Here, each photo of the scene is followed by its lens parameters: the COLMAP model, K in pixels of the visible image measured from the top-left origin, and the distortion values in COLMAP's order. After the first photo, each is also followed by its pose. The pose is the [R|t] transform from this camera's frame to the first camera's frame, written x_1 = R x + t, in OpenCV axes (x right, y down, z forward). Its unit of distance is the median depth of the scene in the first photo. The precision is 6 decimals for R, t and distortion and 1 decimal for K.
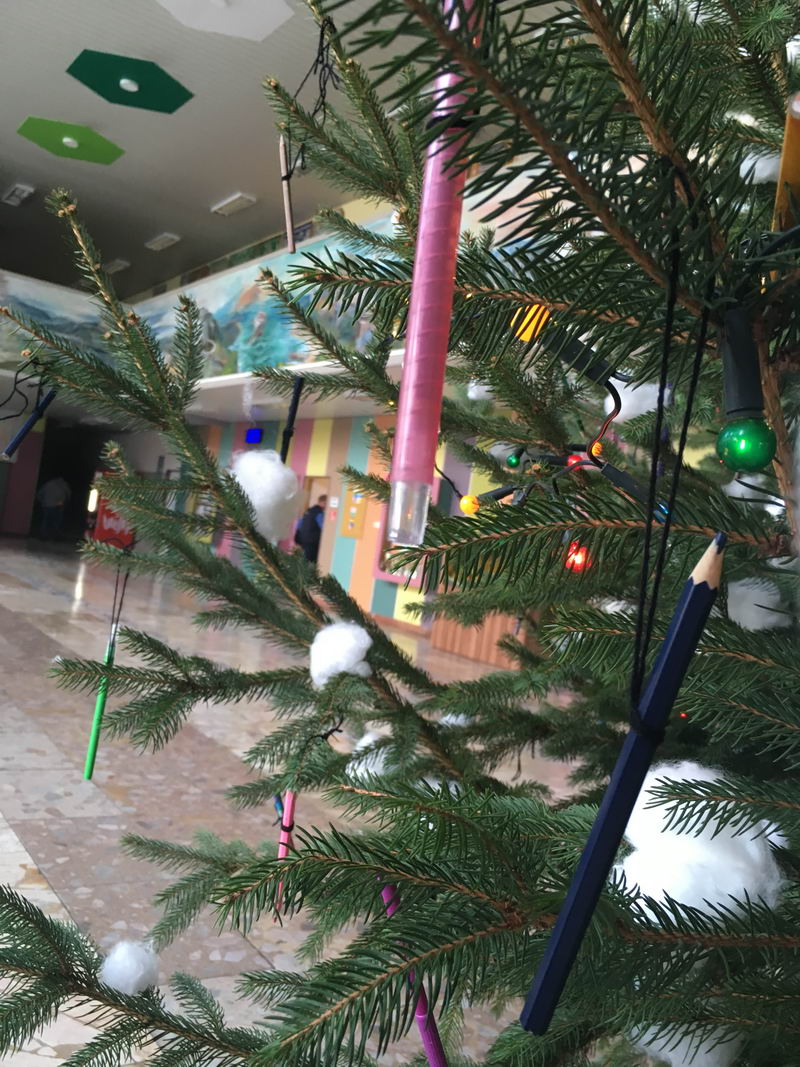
lens RADIAL K [[892.1, 0, 400.0], [0, 892.1, 533.5], [0, 0, 1]] dist [0.043752, -0.004293]
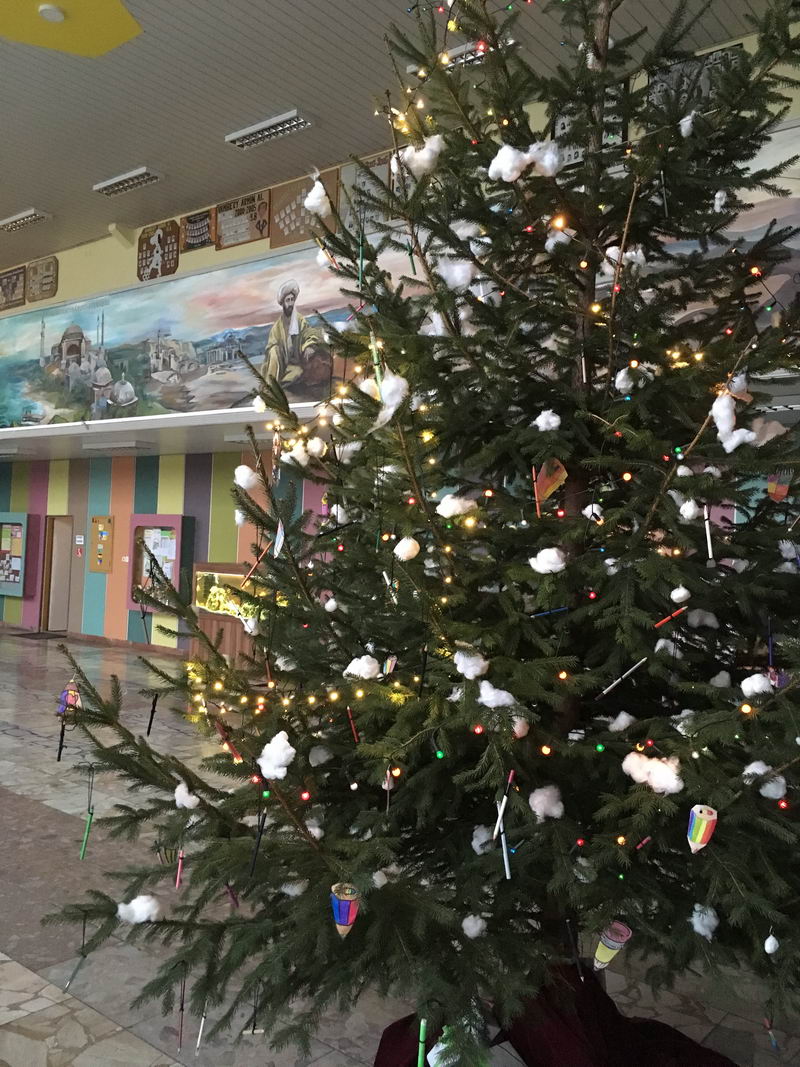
lens RADIAL K [[892.1, 0, 400.0], [0, 892.1, 533.5], [0, 0, 1]] dist [0.043752, -0.004293]
pose [[0.954529, -0.101911, 0.280159, -0.010539], [0.094561, 0.994729, 0.039663, -0.060292], [-0.282725, -0.011367, 0.959134, -0.157757]]
